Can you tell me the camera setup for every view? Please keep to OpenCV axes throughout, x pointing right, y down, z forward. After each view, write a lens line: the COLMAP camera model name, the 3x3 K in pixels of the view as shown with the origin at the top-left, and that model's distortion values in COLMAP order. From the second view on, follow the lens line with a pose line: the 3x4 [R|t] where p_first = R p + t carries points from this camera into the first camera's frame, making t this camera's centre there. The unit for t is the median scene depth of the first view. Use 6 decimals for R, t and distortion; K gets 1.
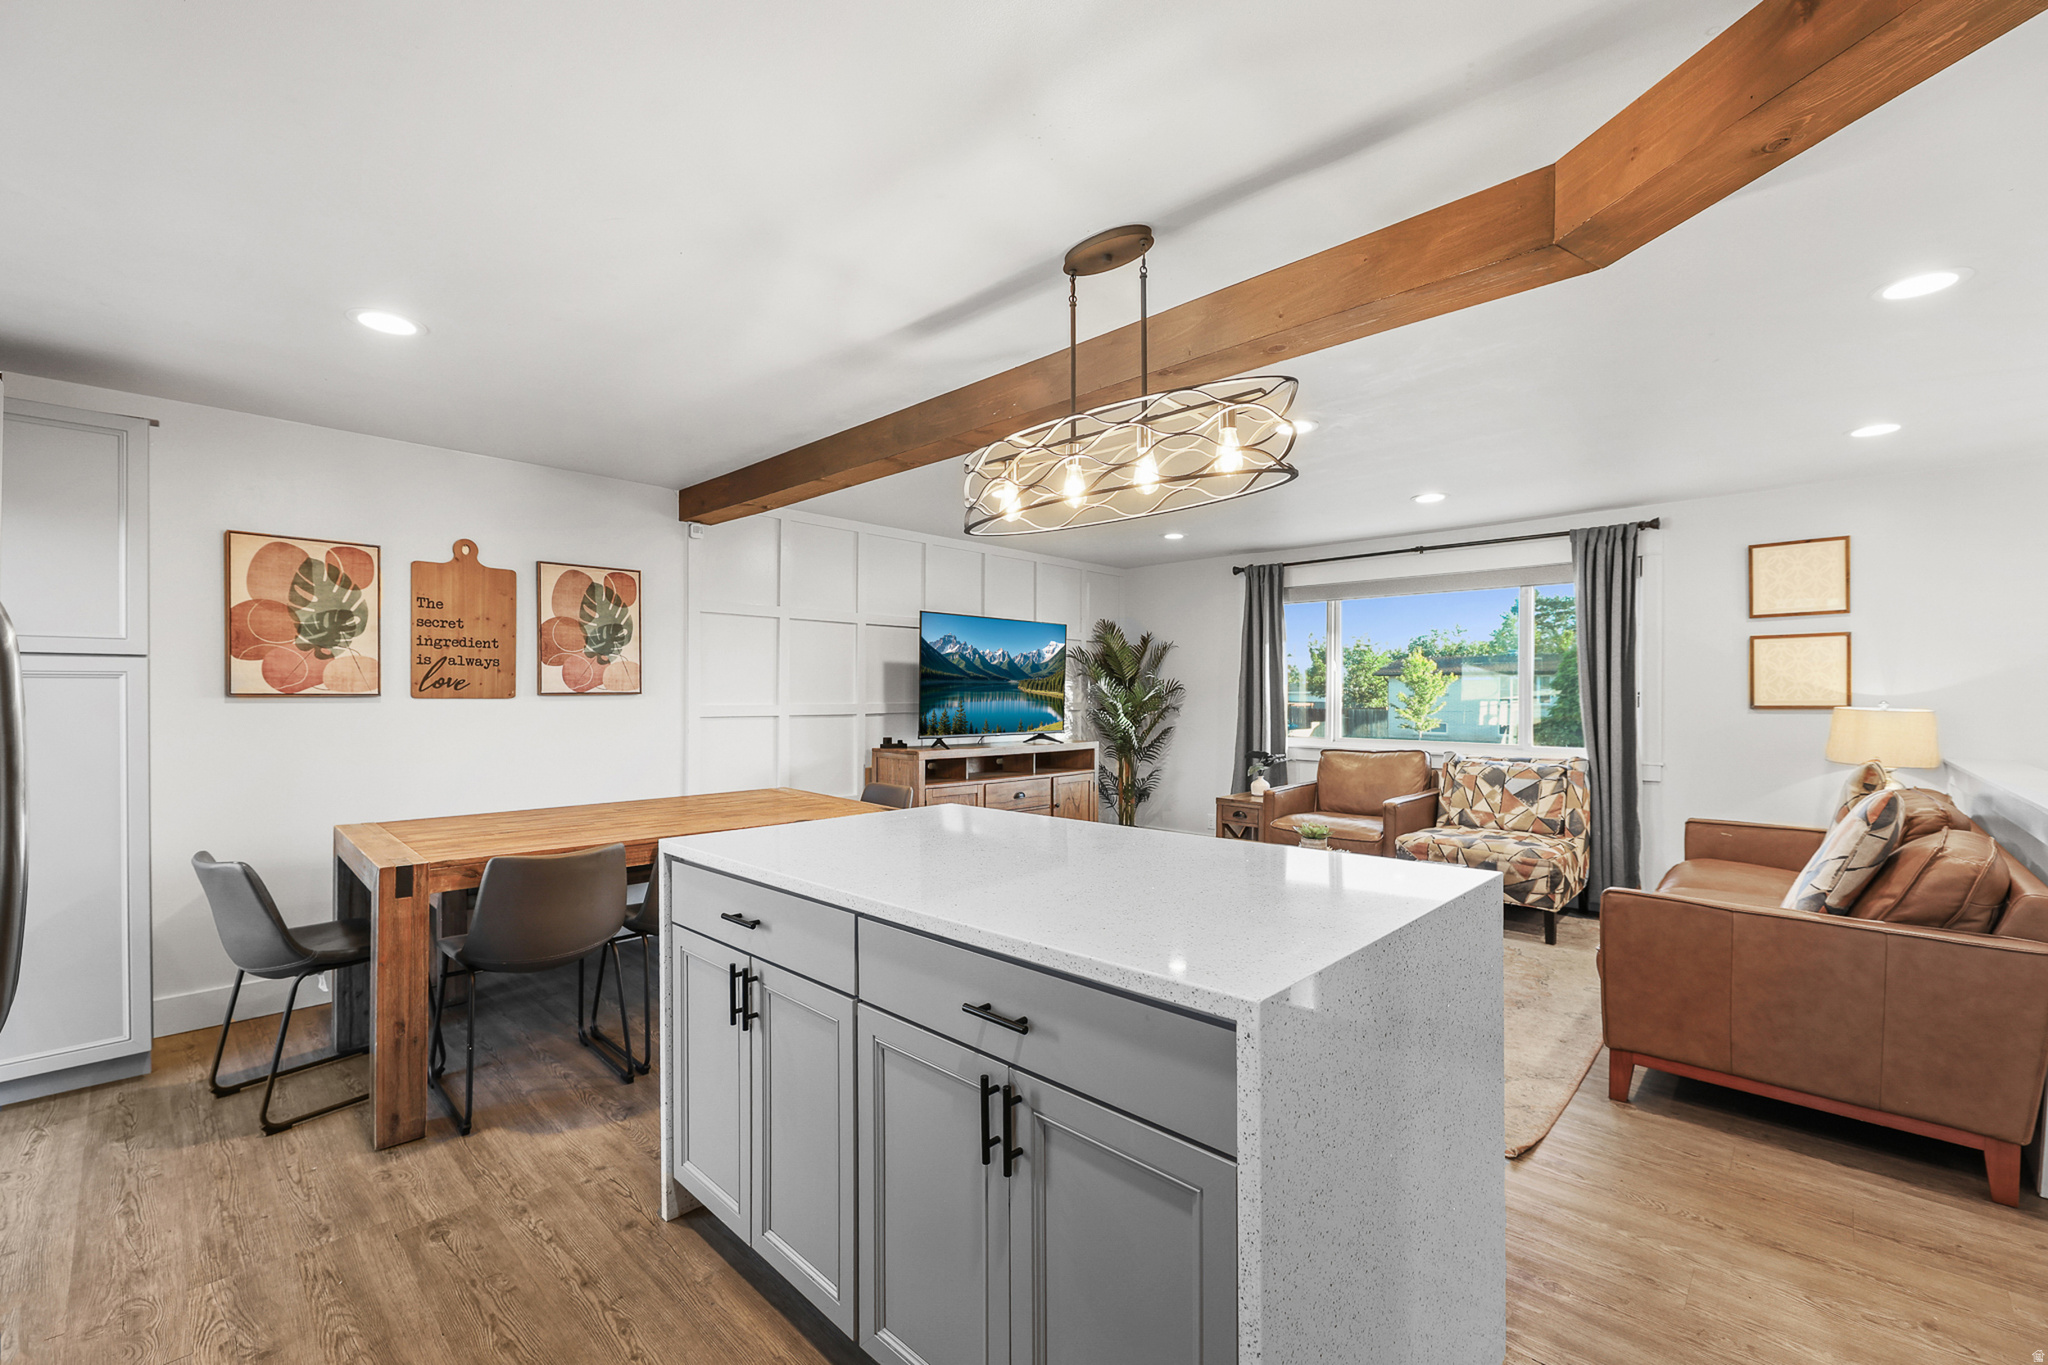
lens RADIAL K [[864.8, 0, 1080.4], [0, 864.8, 695.4], [0, 0, 1]] dist [0.001784, -0.003717]
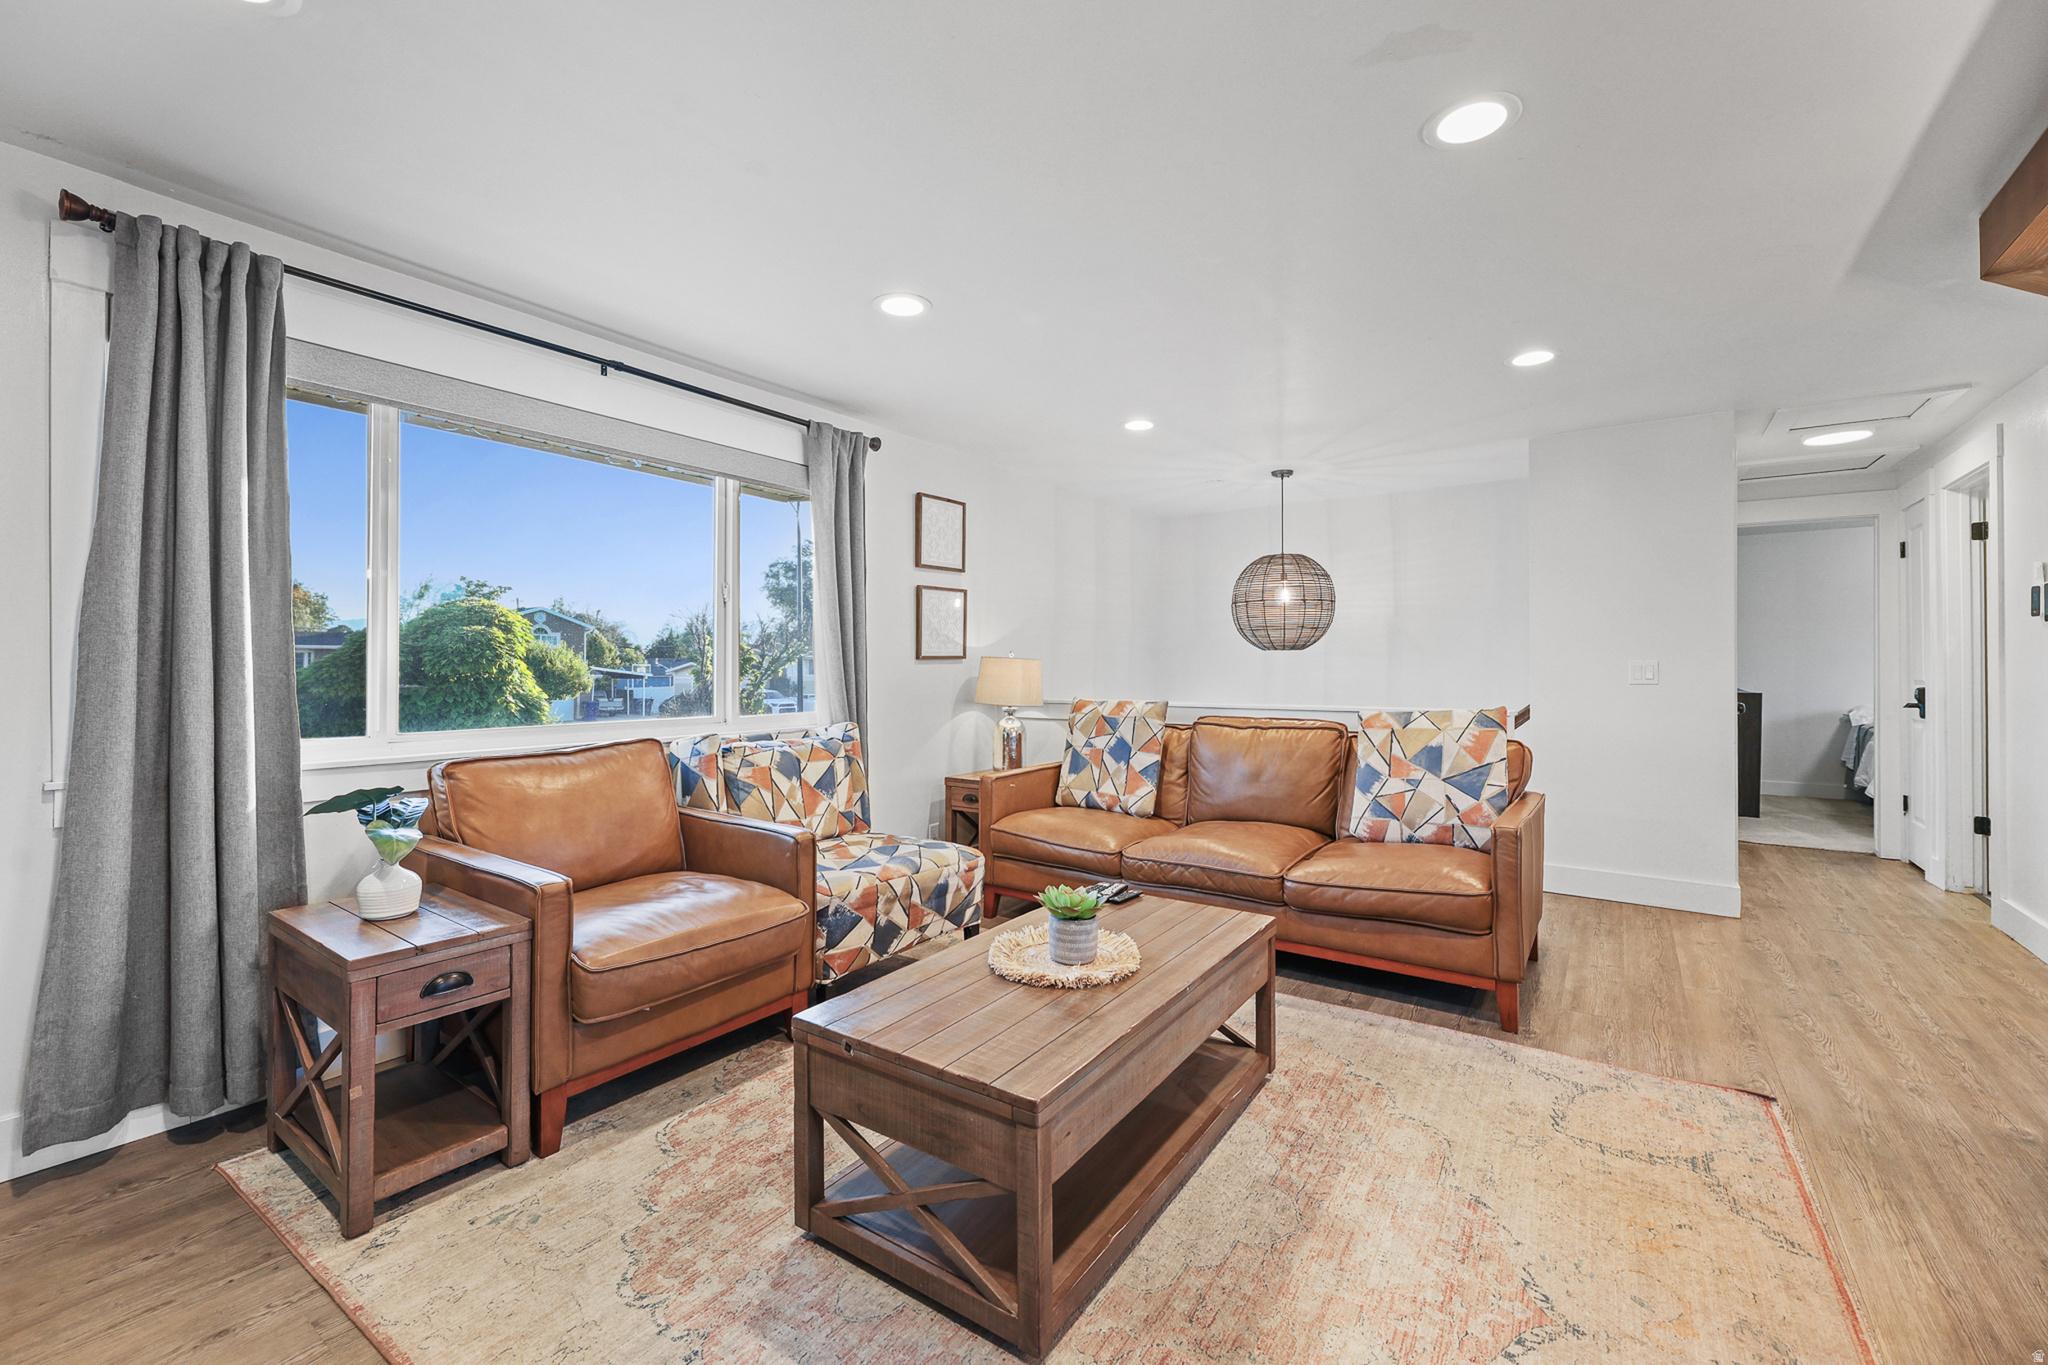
lens RADIAL K [[847.1, 0, 983.2], [0, 847.1, 662.6], [0, 0, 1]] dist [0.001841, -0.004165]
pose [[-0.076350, -0.002173, 0.997079, -0.214076], [0.002778, 0.999993, 0.002392, 0.019583], [-0.997077, 0.002953, -0.076343, 1.126528]]
